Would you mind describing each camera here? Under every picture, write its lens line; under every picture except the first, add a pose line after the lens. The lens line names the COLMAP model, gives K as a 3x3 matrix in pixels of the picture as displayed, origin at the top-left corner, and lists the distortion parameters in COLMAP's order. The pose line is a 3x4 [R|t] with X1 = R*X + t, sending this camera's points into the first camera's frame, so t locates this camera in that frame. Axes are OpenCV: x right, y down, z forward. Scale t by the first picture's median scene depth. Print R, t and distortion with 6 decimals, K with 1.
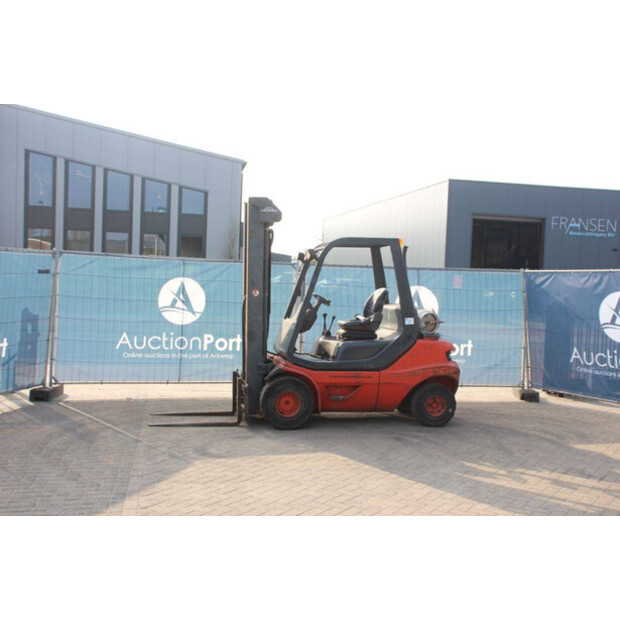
lens RADIAL K [[698.5, 0, 311.4], [0, 698.5, 306.6], [0, 0, 1]] dist [-0.018430, 0.000000]
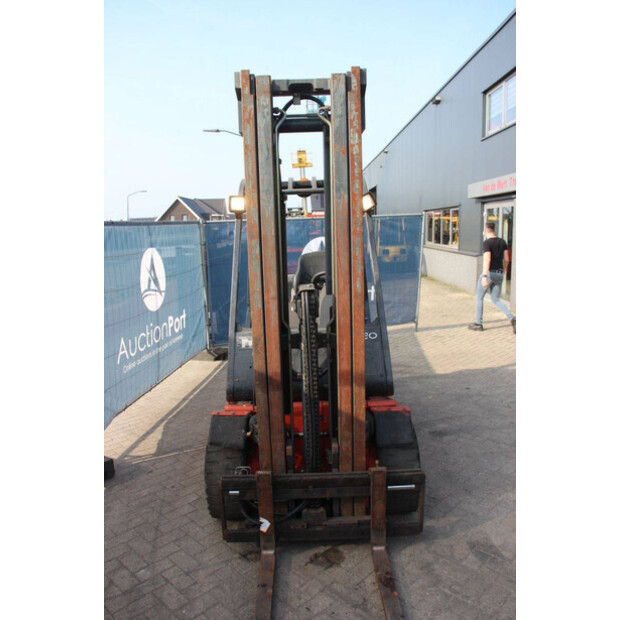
lens RADIAL K [[506.9, 0, 311.6], [0, 506.9, 310.4], [0, 0, 1]] dist [-0.163737, 0.129724]
pose [[0.182187, -0.197310, 0.963264, -0.340747], [0.064894, 0.979936, 0.188451, -0.055990], [-0.981120, 0.028176, 0.191336, 0.804418]]
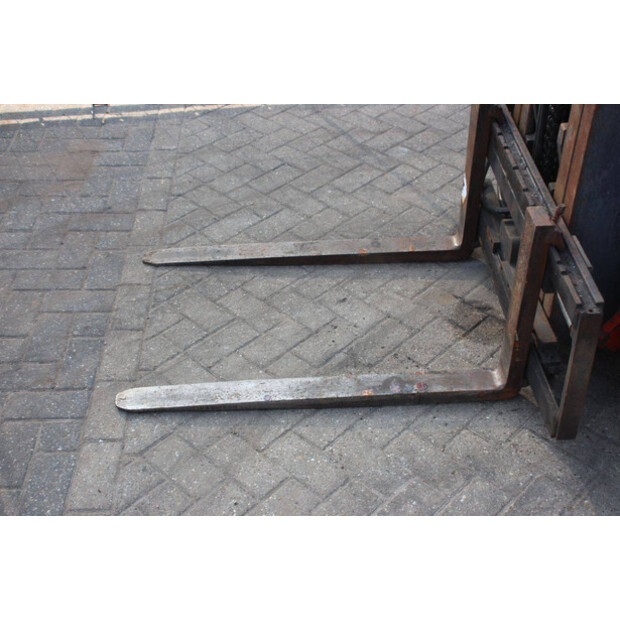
lens RADIAL K [[836.7, 0, 312.5], [0, 836.7, 312.8], [0, 0, 1]] dist [0.020092, 0.000000]
pose [[0.986835, 0.078650, -0.141318, -0.107399], [0.022786, 0.797460, 0.602942, -0.014179], [0.160117, -0.598224, 0.785169, 0.651694]]
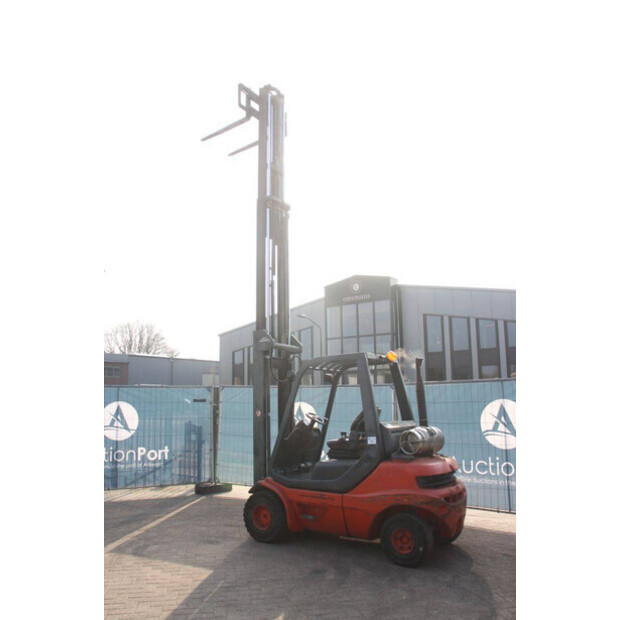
lens RADIAL K [[506.9, 0, 309.6], [0, 506.9, 301.9], [0, 0, 1]] dist [-0.163737, 0.129724]
pose [[0.696367, -0.176719, -0.695589, 0.481268], [0.004010, 0.970153, -0.242460, 0.002777], [0.717675, 0.166052, 0.676291, 0.394577]]
